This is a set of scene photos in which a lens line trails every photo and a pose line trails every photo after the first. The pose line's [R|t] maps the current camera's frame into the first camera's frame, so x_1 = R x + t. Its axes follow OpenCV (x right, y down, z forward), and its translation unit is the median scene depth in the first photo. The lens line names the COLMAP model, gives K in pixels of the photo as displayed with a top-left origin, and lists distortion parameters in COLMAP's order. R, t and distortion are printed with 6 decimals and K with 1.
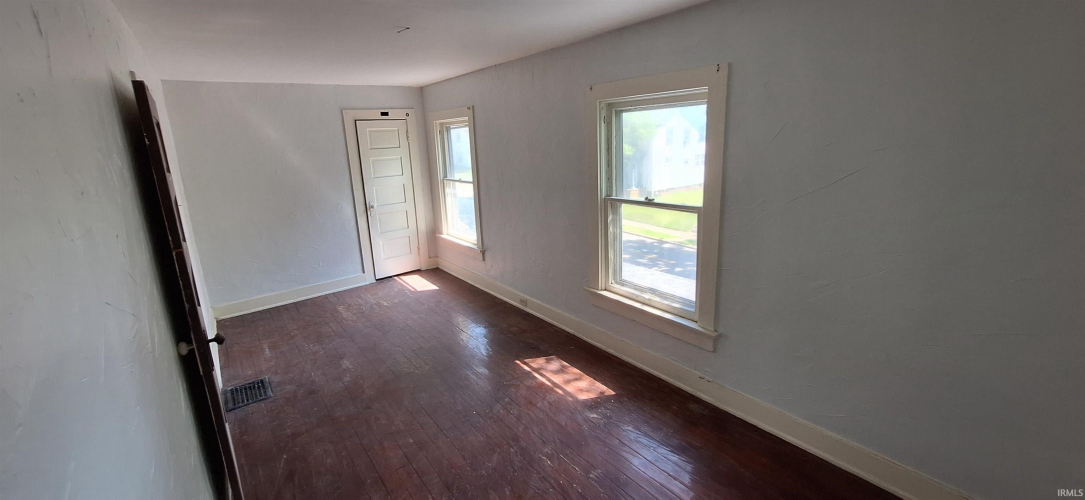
lens RADIAL K [[431.1, 0, 538.6], [0, 431.1, 230.5], [0, 0, 1]] dist [-0.001050, 0.000594]
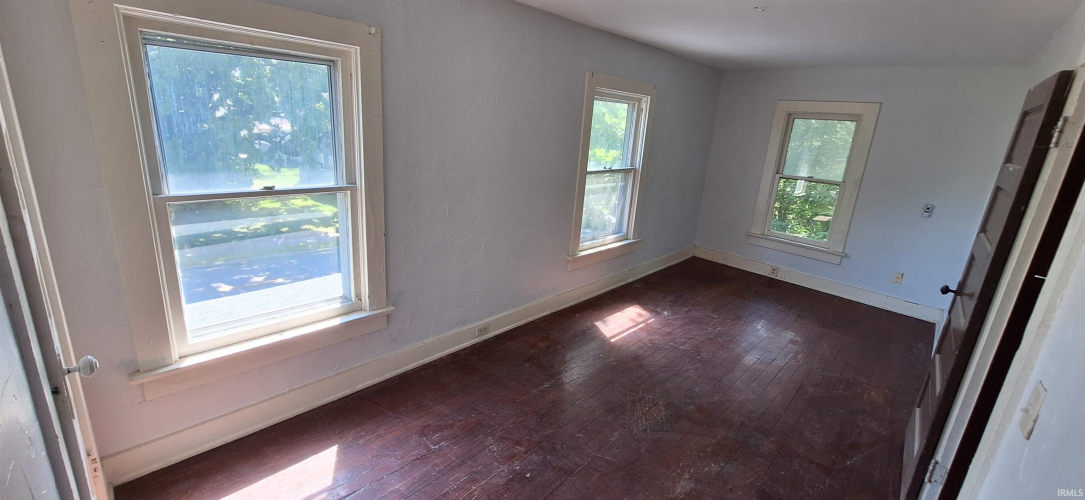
lens RADIAL K [[431.1, 0, 538.6], [0, 431.1, 230.5], [0, 0, 1]] dist [-0.001050, 0.000594]
pose [[-0.149680, -0.228924, 0.961868, -1.024927], [0.138318, 0.958413, 0.249626, -0.244304], [-0.979012, 0.170408, -0.111791, 1.344233]]
